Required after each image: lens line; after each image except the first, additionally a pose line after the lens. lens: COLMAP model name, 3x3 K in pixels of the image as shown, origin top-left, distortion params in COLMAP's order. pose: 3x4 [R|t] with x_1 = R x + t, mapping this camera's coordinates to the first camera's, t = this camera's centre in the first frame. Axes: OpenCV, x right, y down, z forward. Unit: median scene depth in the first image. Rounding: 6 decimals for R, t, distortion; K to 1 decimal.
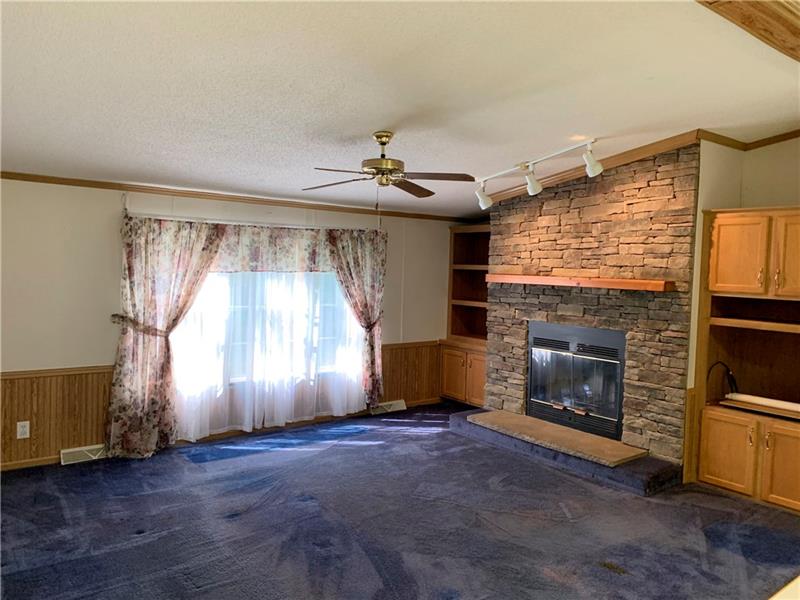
lens RADIAL K [[609.4, 0, 400.1], [0, 609.4, 297.2], [0, 0, 1]] dist [0.036322, -0.045310]
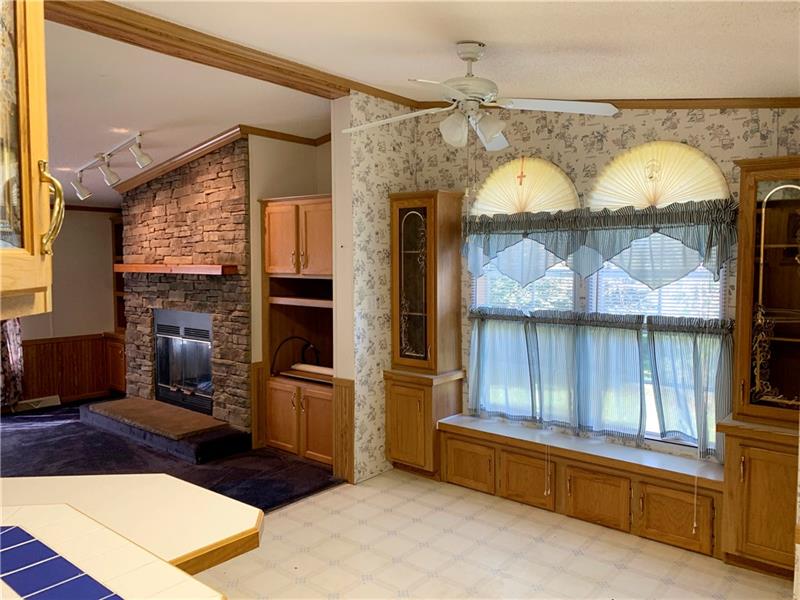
lens RADIAL K [[609.4, 0, 398.9], [0, 609.4, 299.4], [0, 0, 1]] dist [0.036322, -0.045310]
pose [[0.976278, -0.038482, 0.213074, 0.465838], [0.036511, 0.999246, 0.013177, 0.029439], [-0.213421, -0.005085, 0.976947, -0.113992]]
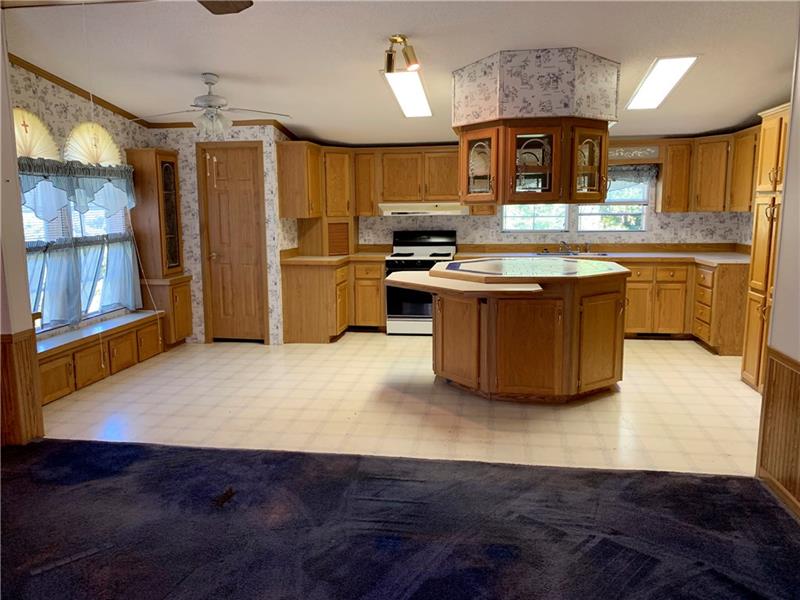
lens RADIAL K [[609.4, 0, 400.6], [0, 609.4, 296.8], [0, 0, 1]] dist [0.036322, -0.045310]
pose [[-0.680875, -0.133046, 0.720214, -0.329320], [0.029667, 0.977545, 0.208629, -0.041340], [-0.731799, 0.163417, -0.661639, 0.924478]]
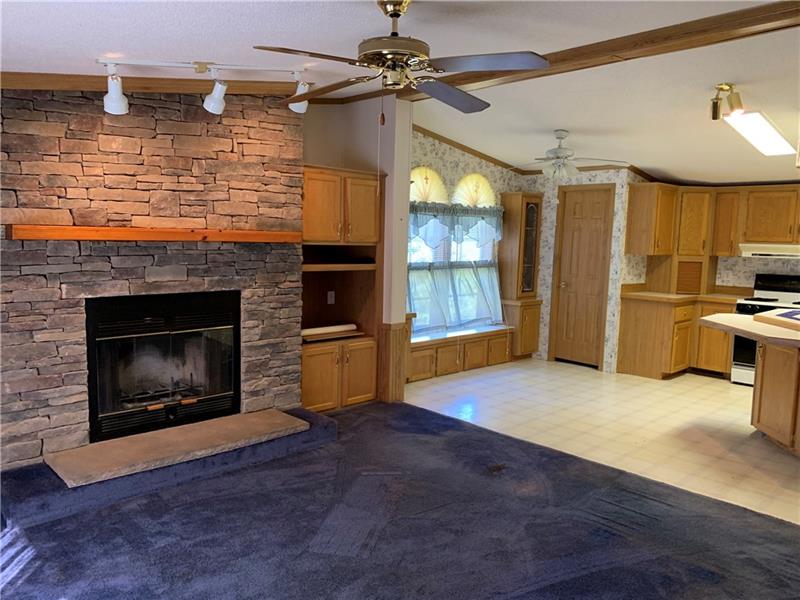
lens RADIAL K [[609.4, 0, 401.4], [0, 609.4, 298.3], [0, 0, 1]] dist [0.036322, -0.045310]
pose [[-0.099168, -0.134546, 0.985933, -0.531907], [0.027450, 0.990070, 0.137871, -0.047890], [-0.994692, 0.040736, -0.094490, 0.863139]]
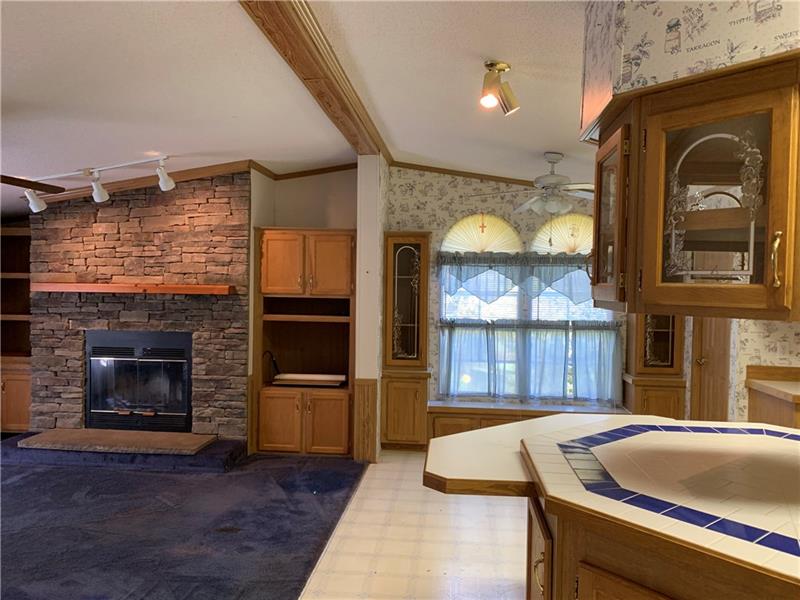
lens RADIAL K [[609.4, 0, 399.0], [0, 609.4, 296.4], [0, 0, 1]] dist [0.036322, -0.045310]
pose [[0.690729, -0.032611, 0.722378, -0.171308], [0.044074, 0.999024, 0.002956, 0.004791], [-0.721770, 0.029796, 0.691492, -0.036606]]
